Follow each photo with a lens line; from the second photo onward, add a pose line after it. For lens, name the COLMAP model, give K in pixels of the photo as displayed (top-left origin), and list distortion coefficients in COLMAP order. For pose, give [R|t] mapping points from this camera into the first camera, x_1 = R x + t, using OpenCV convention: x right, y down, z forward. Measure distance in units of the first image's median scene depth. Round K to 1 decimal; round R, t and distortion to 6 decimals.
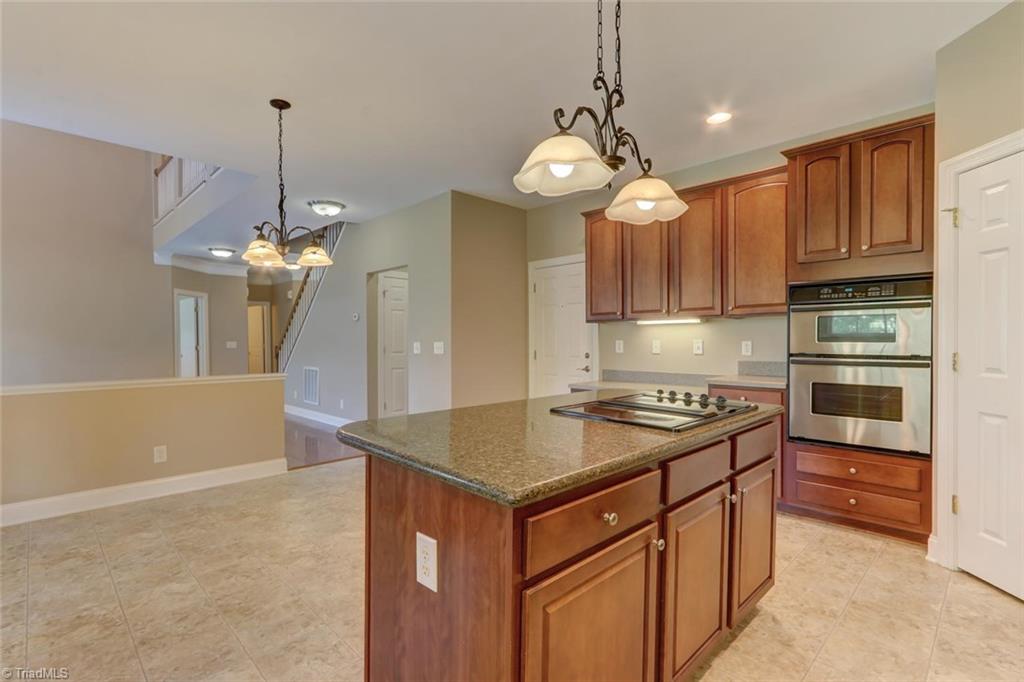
lens RADIAL K [[488.4, 0, 500.7], [0, 488.4, 344.1], [0, 0, 1]] dist [-0.000554, 0.016203]
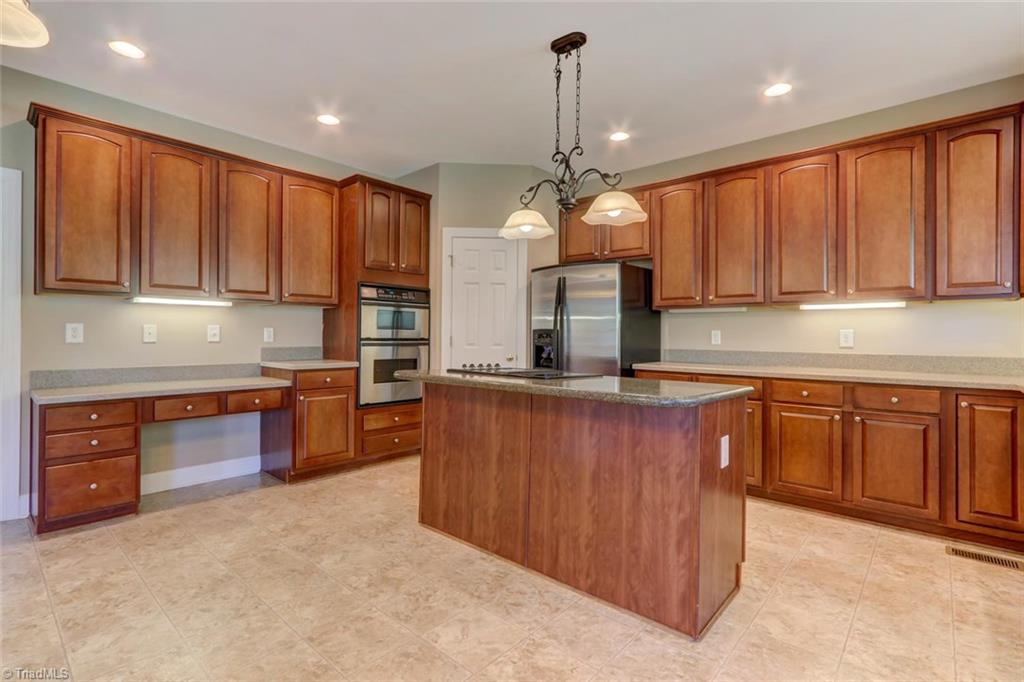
lens RADIAL K [[482.5, 0, 512.0], [0, 482.5, 341.0], [0, 0, 1]] dist [-0.024795, 0.000532]
pose [[-0.065929, -0.012670, 0.997744, -0.529577], [-0.001268, 0.999920, 0.012614, 0.008173], [-0.997824, -0.000433, -0.065939, 0.562614]]
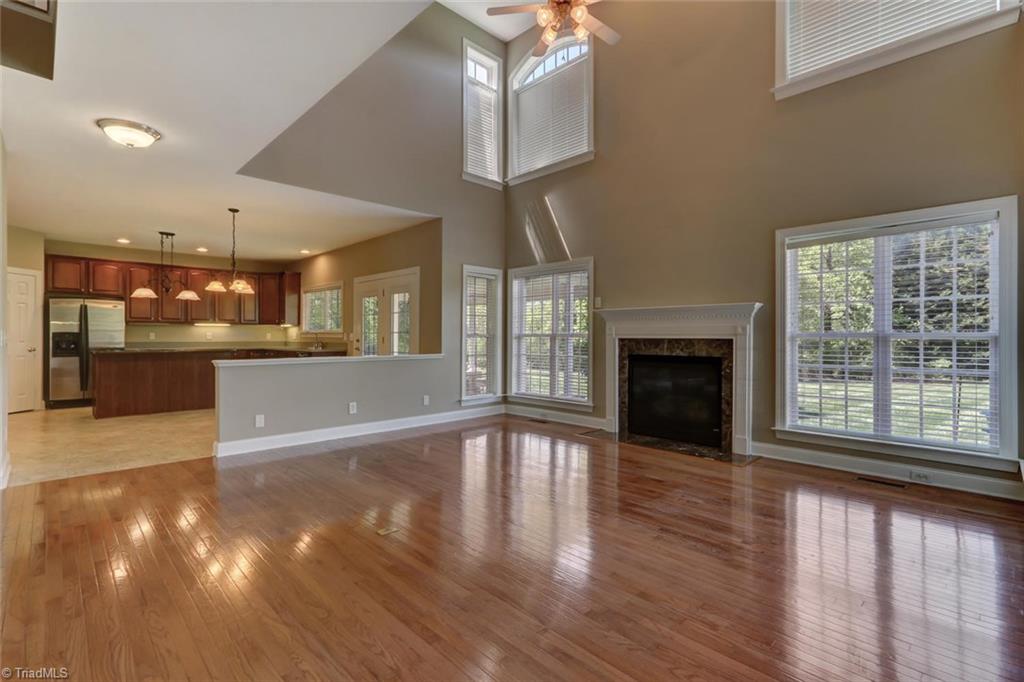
lens RADIAL K [[484.0, 0, 490.7], [0, 484.0, 335.6], [0, 0, 1]] dist [0.000969, 0.000077]
pose [[-0.999556, -0.000166, 0.029789, -1.179989], [-0.000003, 0.999985, 0.005482, -0.001977], [-0.029790, 0.005479, -0.999541, 2.255899]]
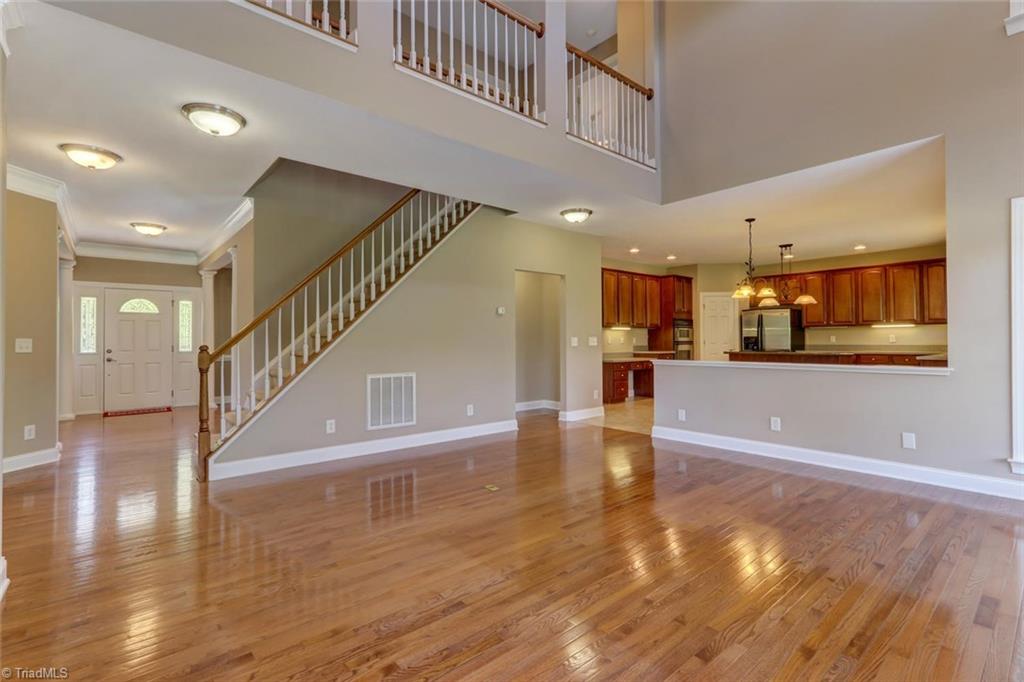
lens RADIAL K [[468.6, 0, 517.1], [0, 468.6, 336.0], [0, 0, 1]] dist [-0.001281, -0.000161]
pose [[0.069479, 0.009240, 0.997541, -1.917820], [0.012406, 0.999872, -0.010126, 0.002811], [-0.997506, 0.013079, 0.069356, 1.435547]]
